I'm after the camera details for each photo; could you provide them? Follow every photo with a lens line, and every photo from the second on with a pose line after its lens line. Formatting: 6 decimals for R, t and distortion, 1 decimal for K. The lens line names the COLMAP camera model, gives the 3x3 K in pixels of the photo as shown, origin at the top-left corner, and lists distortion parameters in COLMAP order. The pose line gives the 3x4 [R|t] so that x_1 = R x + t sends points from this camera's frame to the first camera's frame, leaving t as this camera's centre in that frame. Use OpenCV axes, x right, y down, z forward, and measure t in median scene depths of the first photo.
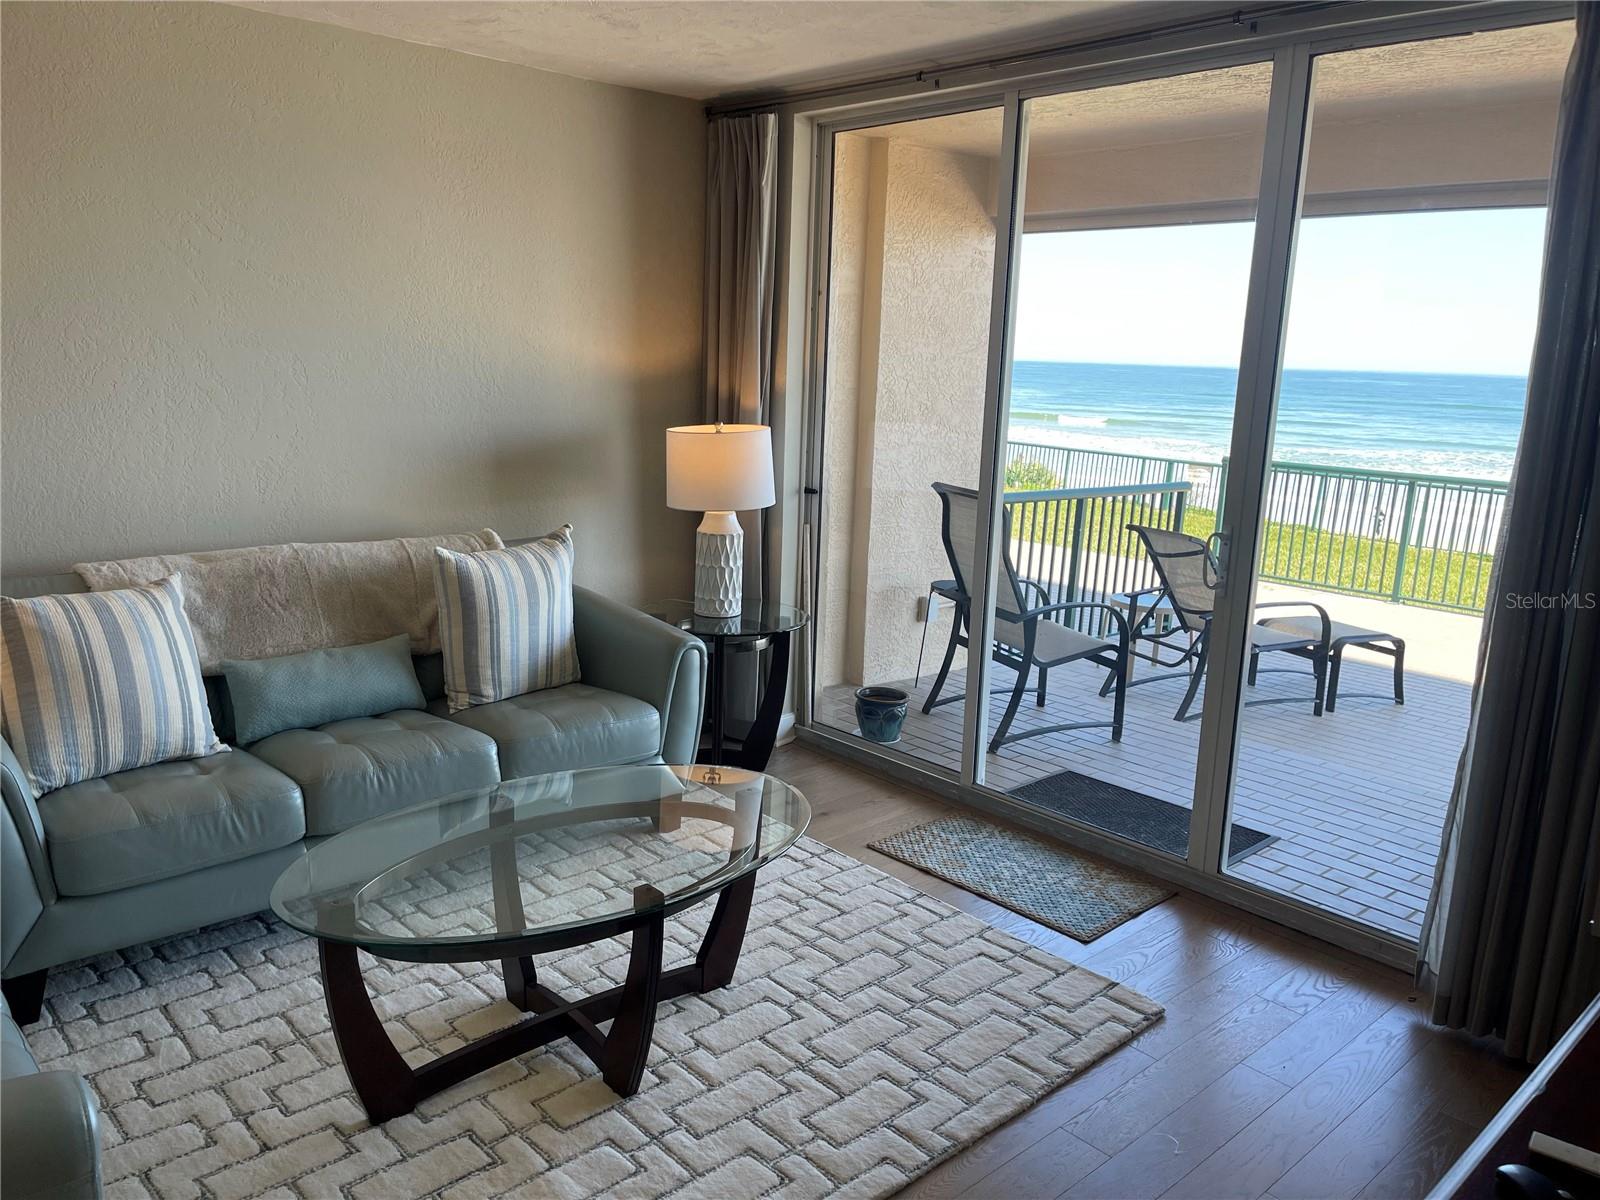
lens RADIAL K [[1208.8, 0, 797.7], [0, 1208.8, 606.8], [0, 0, 1]] dist [0.073424, -0.096456]
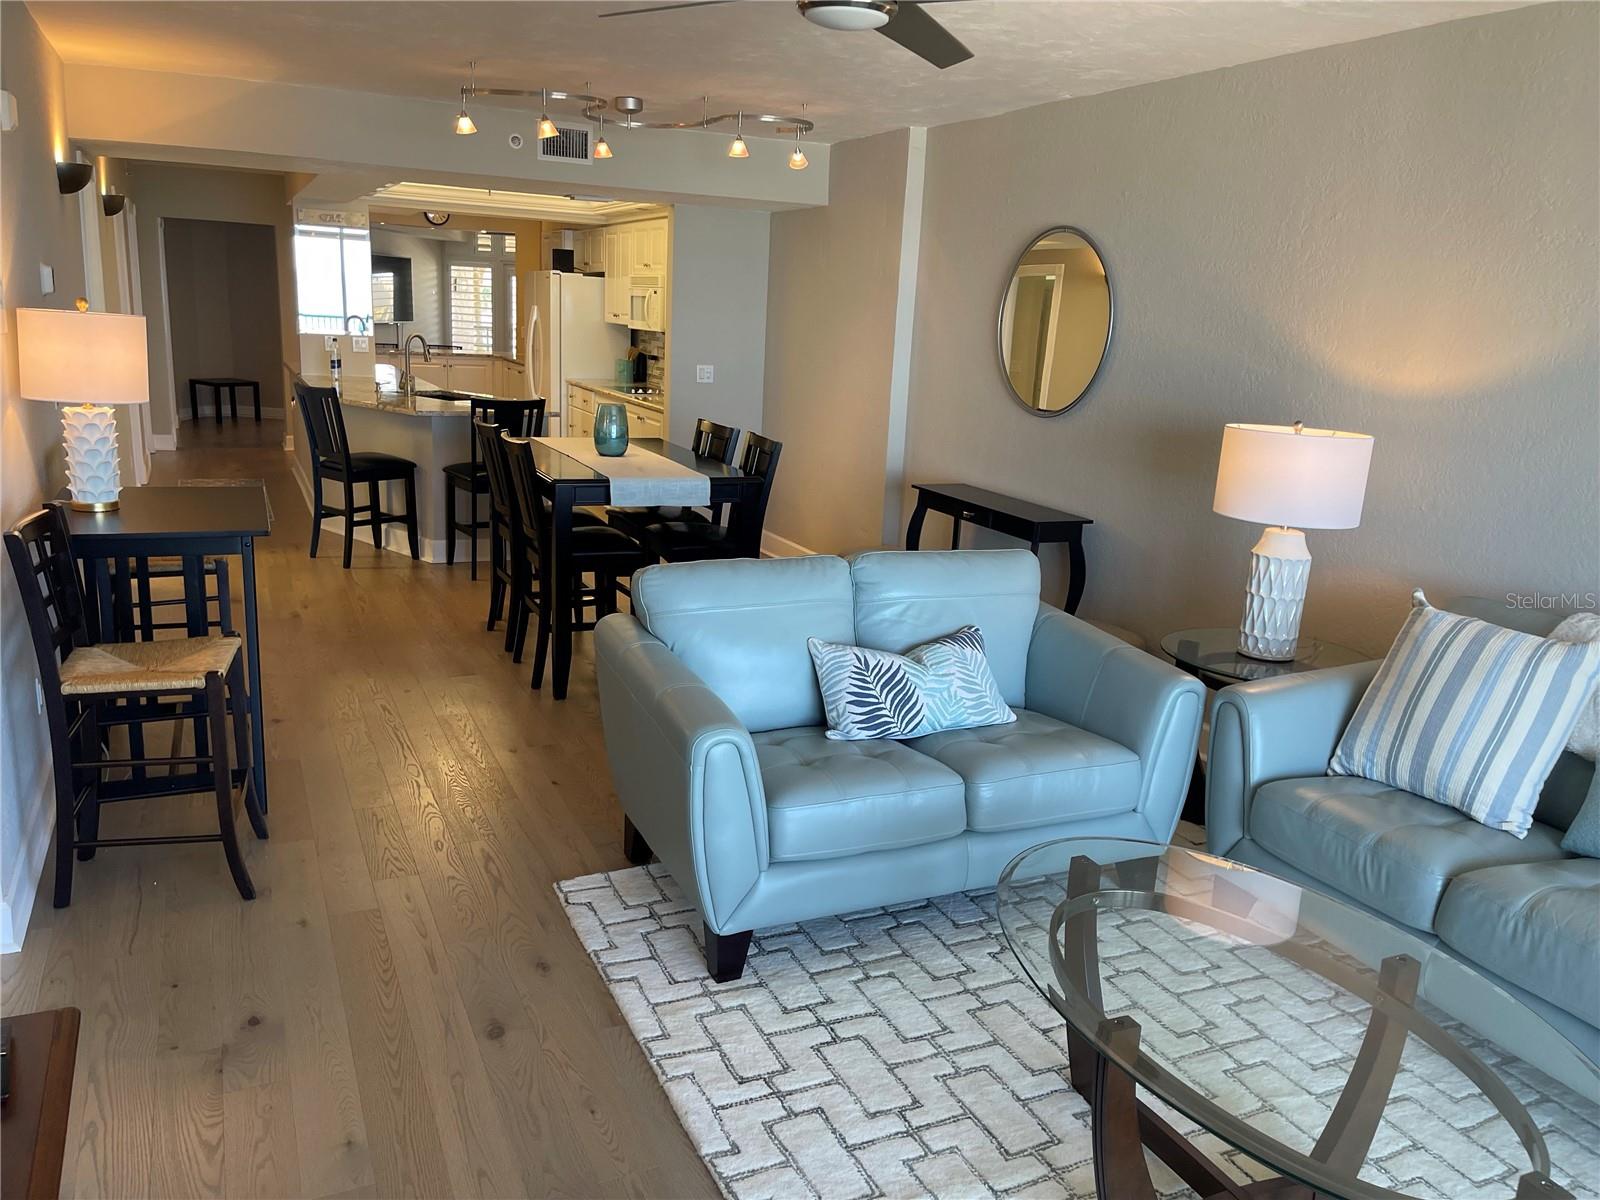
lens RADIAL K [[1208.8, 0, 787.7], [0, 1208.8, 606.6], [0, 0, 1]] dist [0.073424, -0.096456]
pose [[-0.323831, 0.173058, -0.930153, 0.483581], [-0.252847, 0.931540, 0.261345, -0.131249], [0.911703, 0.319818, -0.257904, 0.693005]]
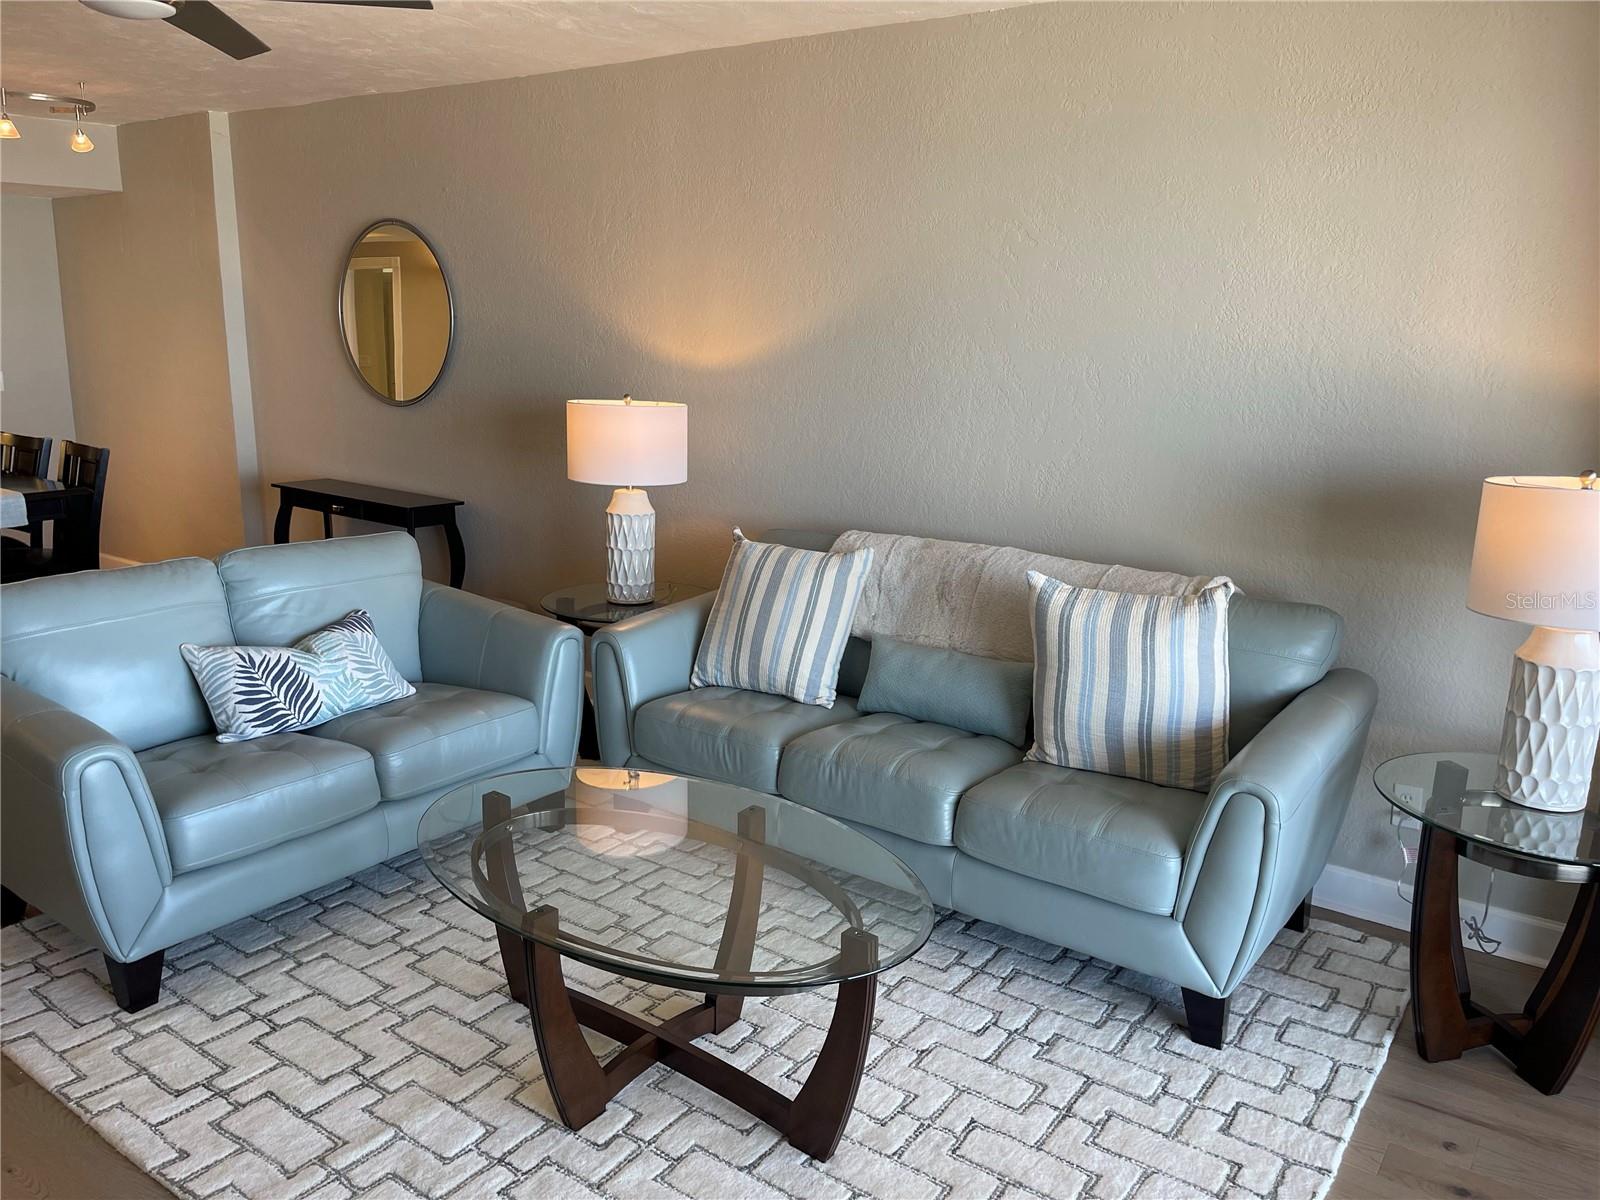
lens RADIAL K [[1208.8, 0, 799.3], [0, 1208.8, 607.4], [0, 0, 1]] dist [0.073424, -0.096456]
pose [[0.186450, 0.188383, -0.964235, 0.572874], [-0.217602, 0.964987, 0.146453, -0.126085], [0.958064, 0.182513, 0.220914, 0.708959]]
